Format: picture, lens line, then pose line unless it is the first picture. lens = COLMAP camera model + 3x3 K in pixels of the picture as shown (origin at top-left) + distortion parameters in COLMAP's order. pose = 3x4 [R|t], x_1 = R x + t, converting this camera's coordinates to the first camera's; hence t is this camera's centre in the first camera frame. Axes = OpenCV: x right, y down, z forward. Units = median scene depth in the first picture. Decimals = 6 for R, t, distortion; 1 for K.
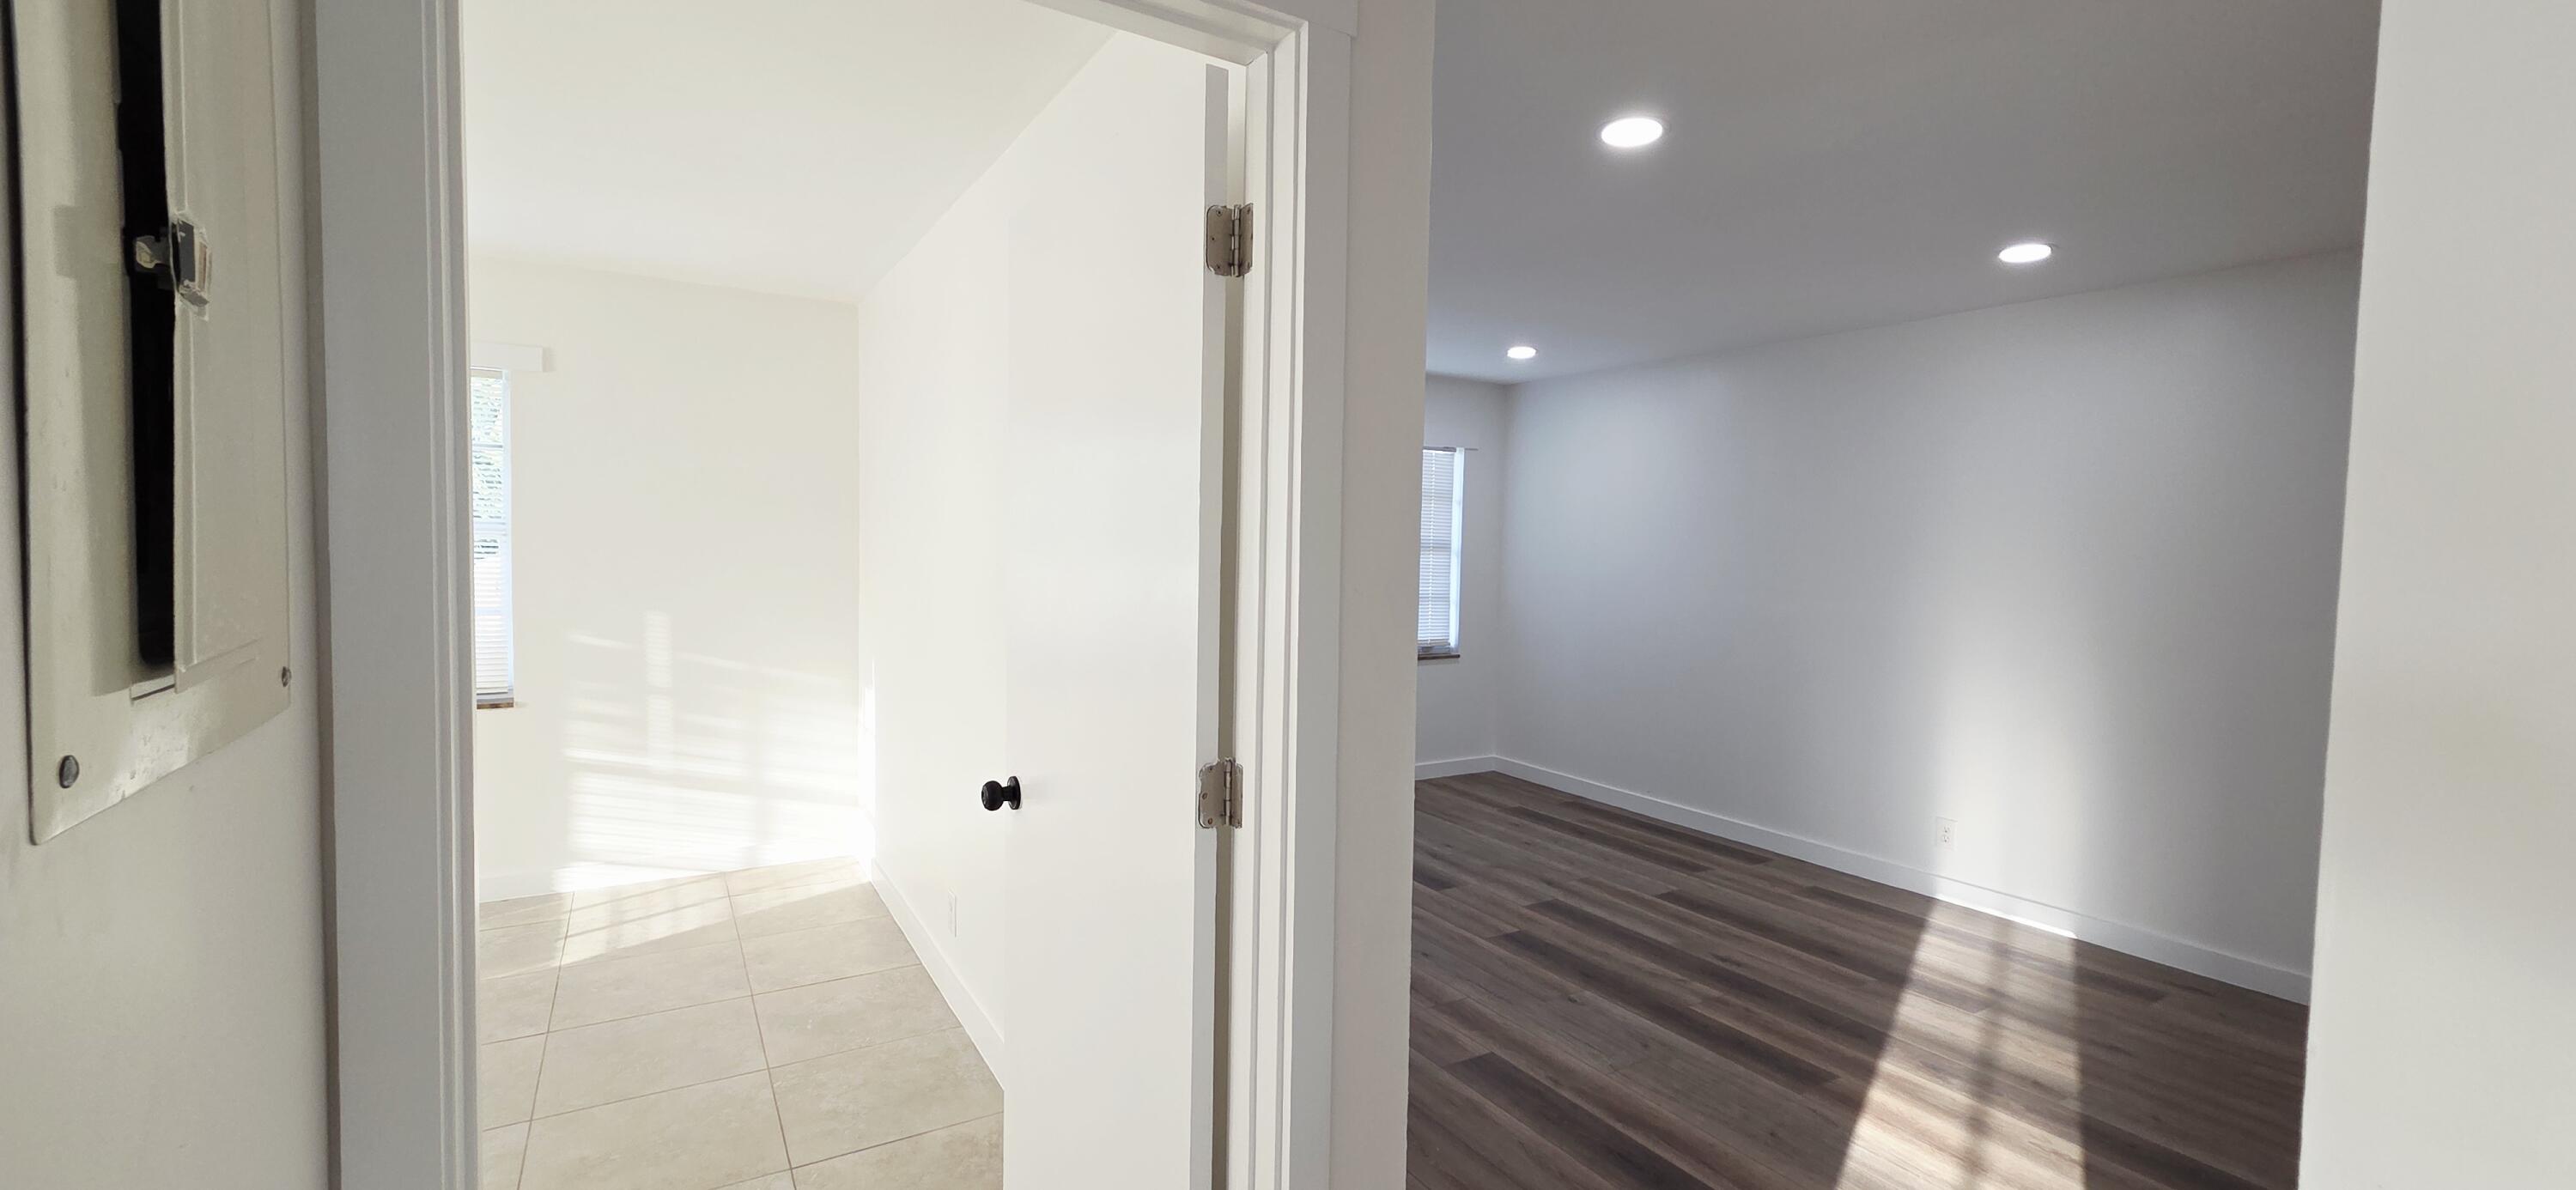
lens RADIAL K [[1052.5, 0, 1292.1], [0, 1052.5, 589.2], [0, 0, 1]] dist [0.003939, 0.000608]
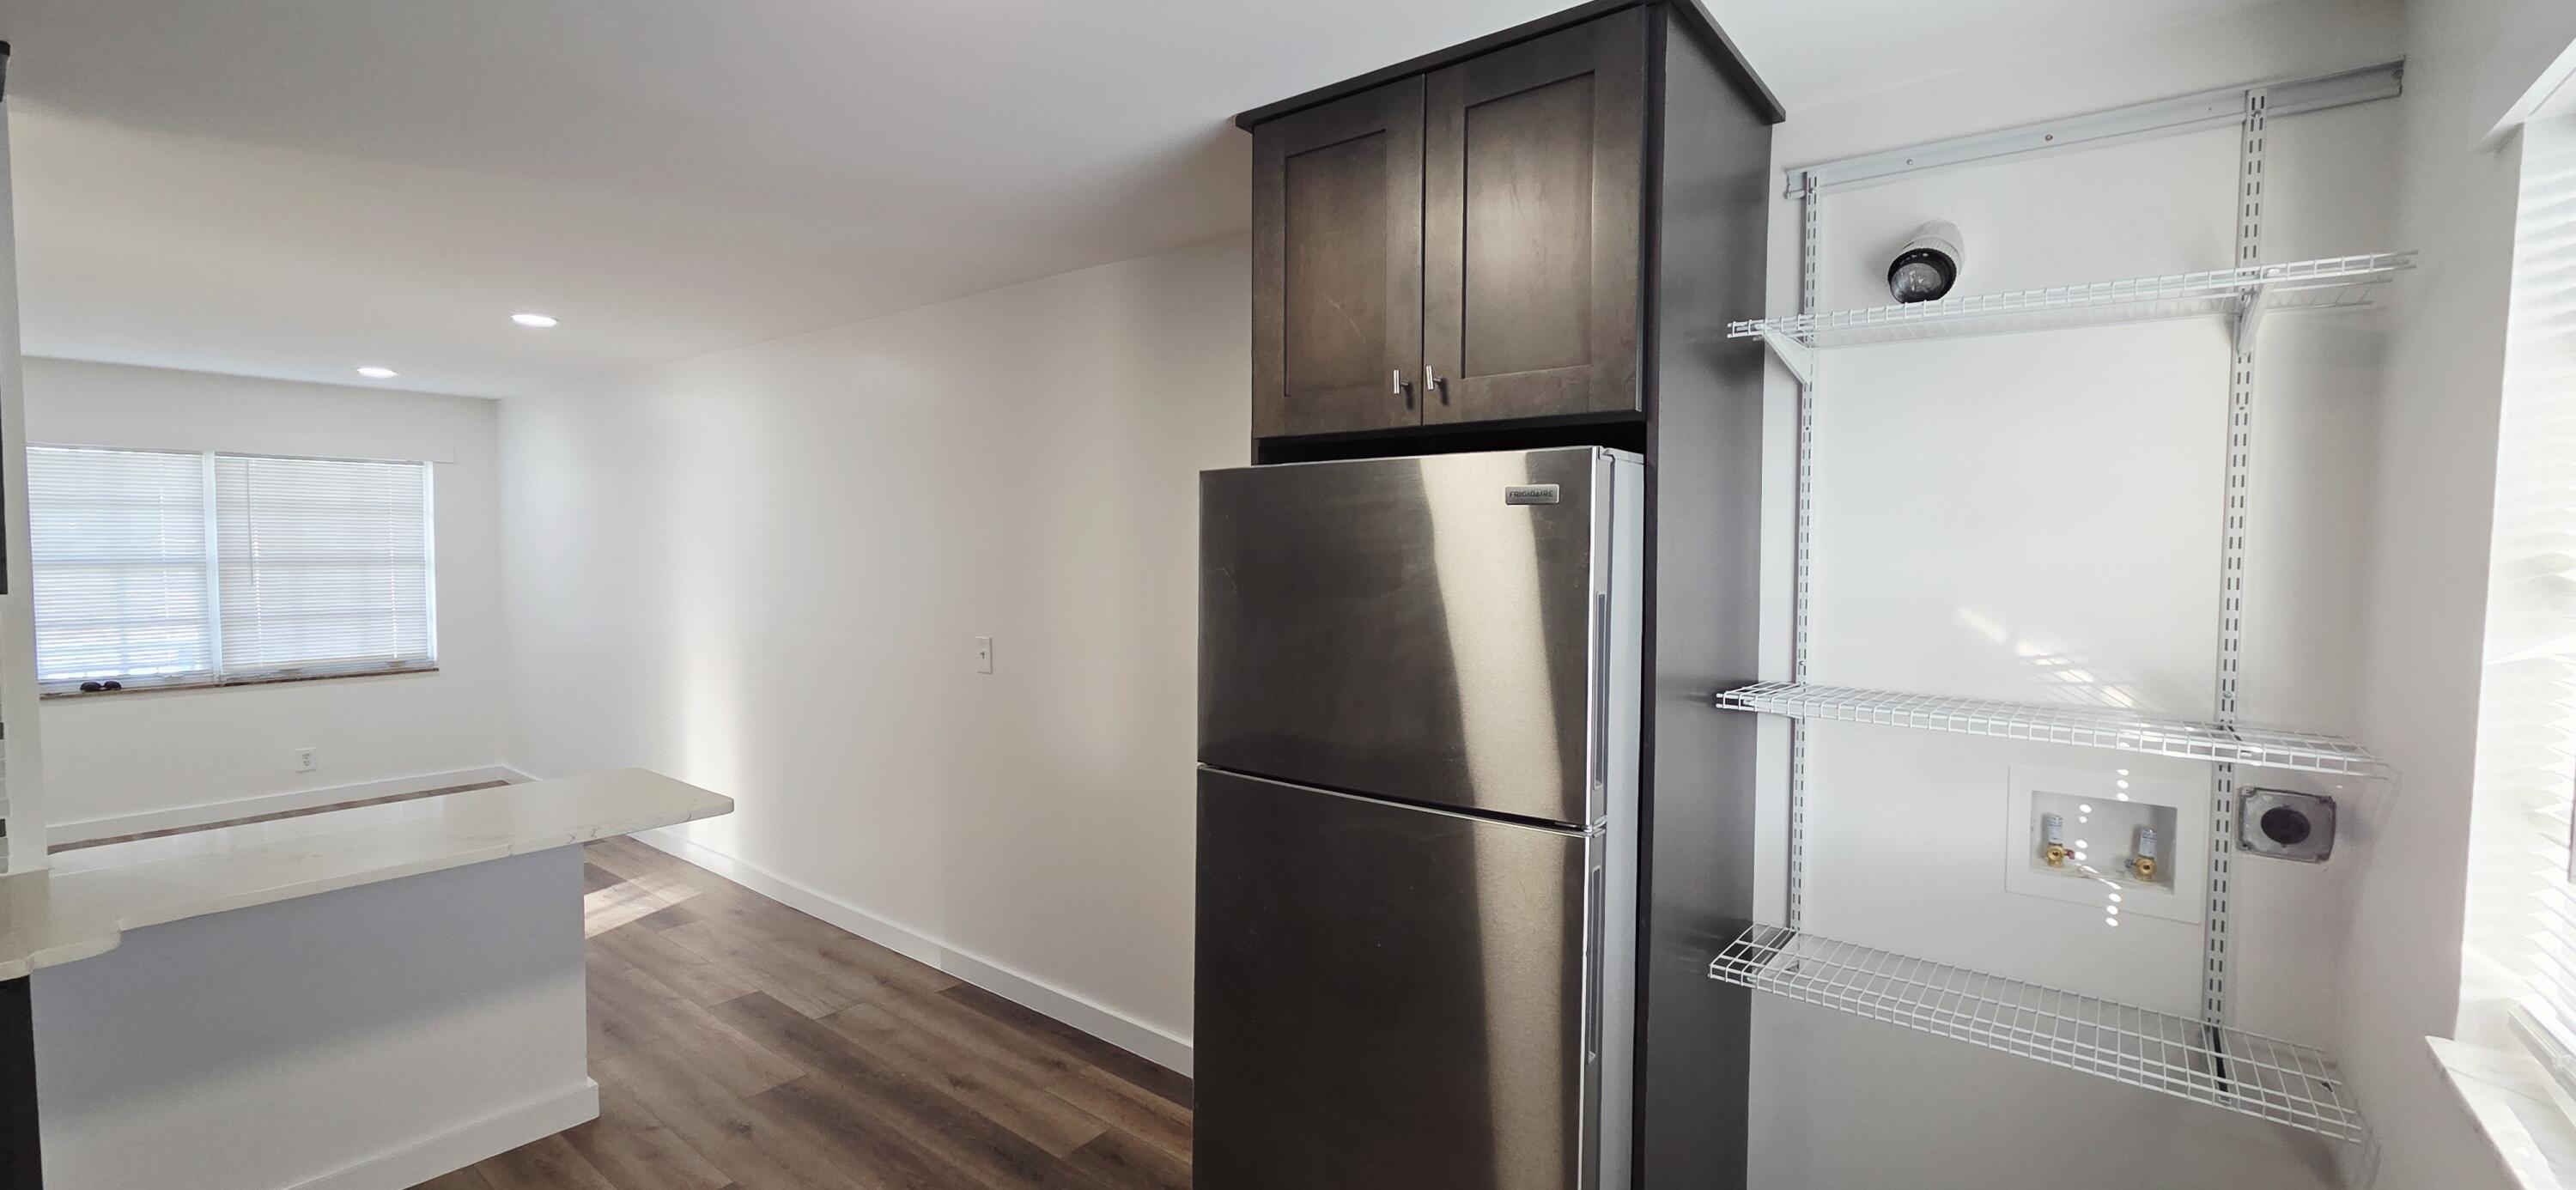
lens RADIAL K [[1052.5, 0, 1298.2], [0, 1052.5, 593.8], [0, 0, 1]] dist [0.003939, 0.000608]
pose [[0.934609, -0.023760, 0.354883, 0.900712], [0.020487, 0.999706, 0.012980, -0.006588], [-0.355087, -0.004861, 0.934820, -0.366877]]
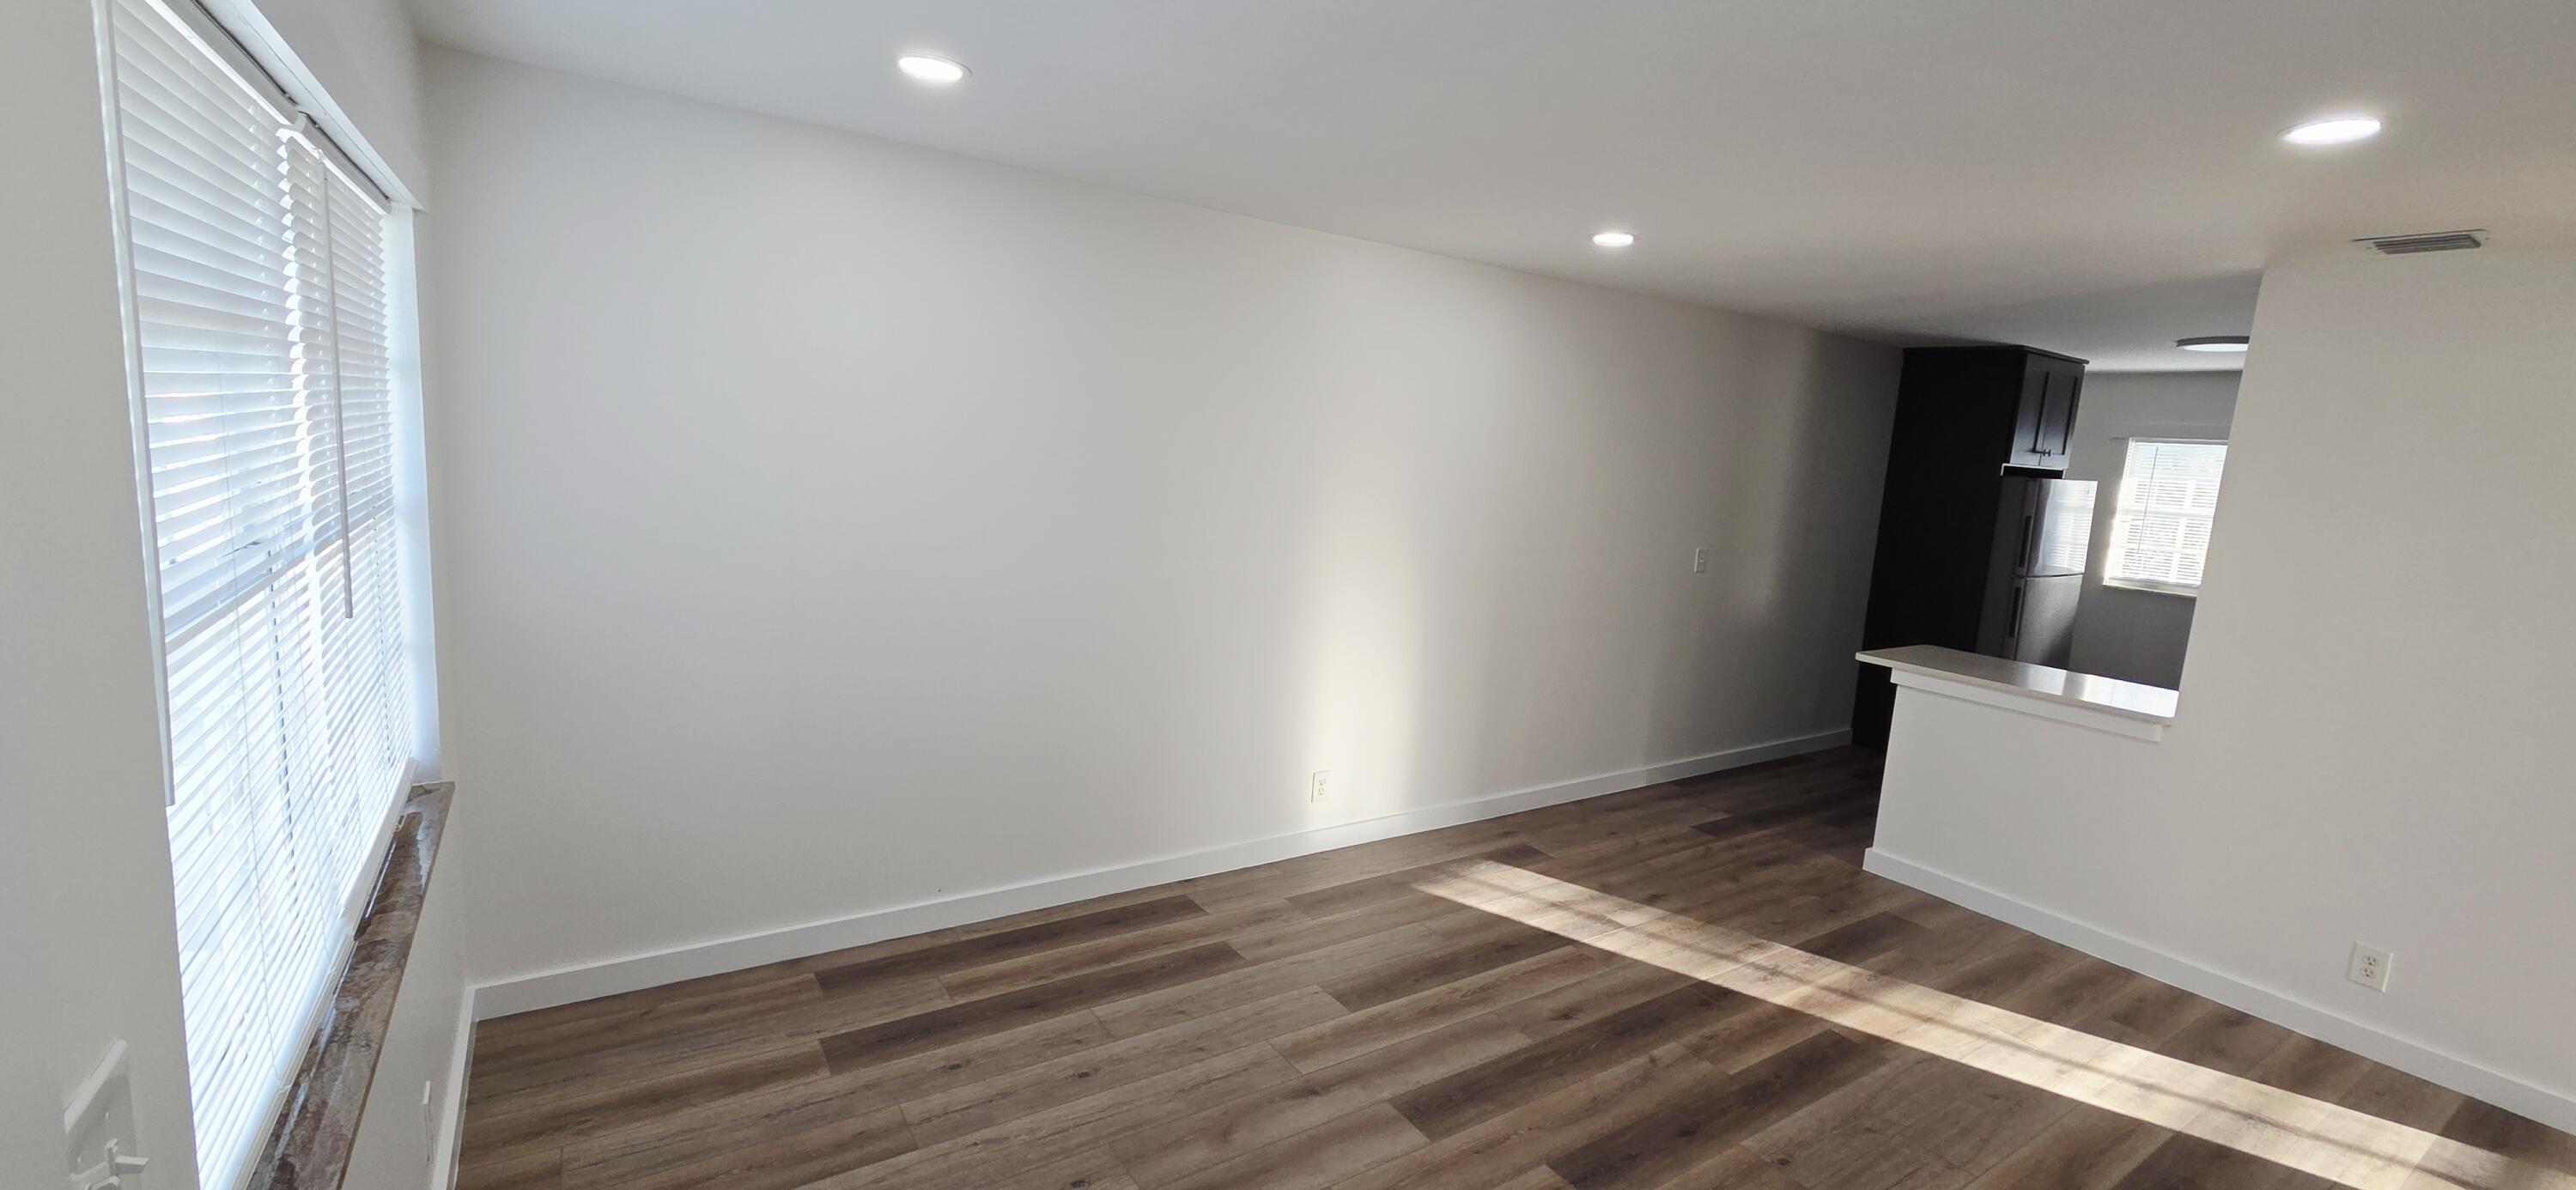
lens RADIAL K [[1052.5, 0, 1305.1], [0, 1052.5, 577.5], [0, 0, 1]] dist [0.003939, 0.000608]
pose [[-0.048190, -0.145873, 0.988129, -0.335953], [-0.022549, 0.989185, 0.144929, -0.107438], [-0.998584, -0.015297, -0.050958, 1.140337]]
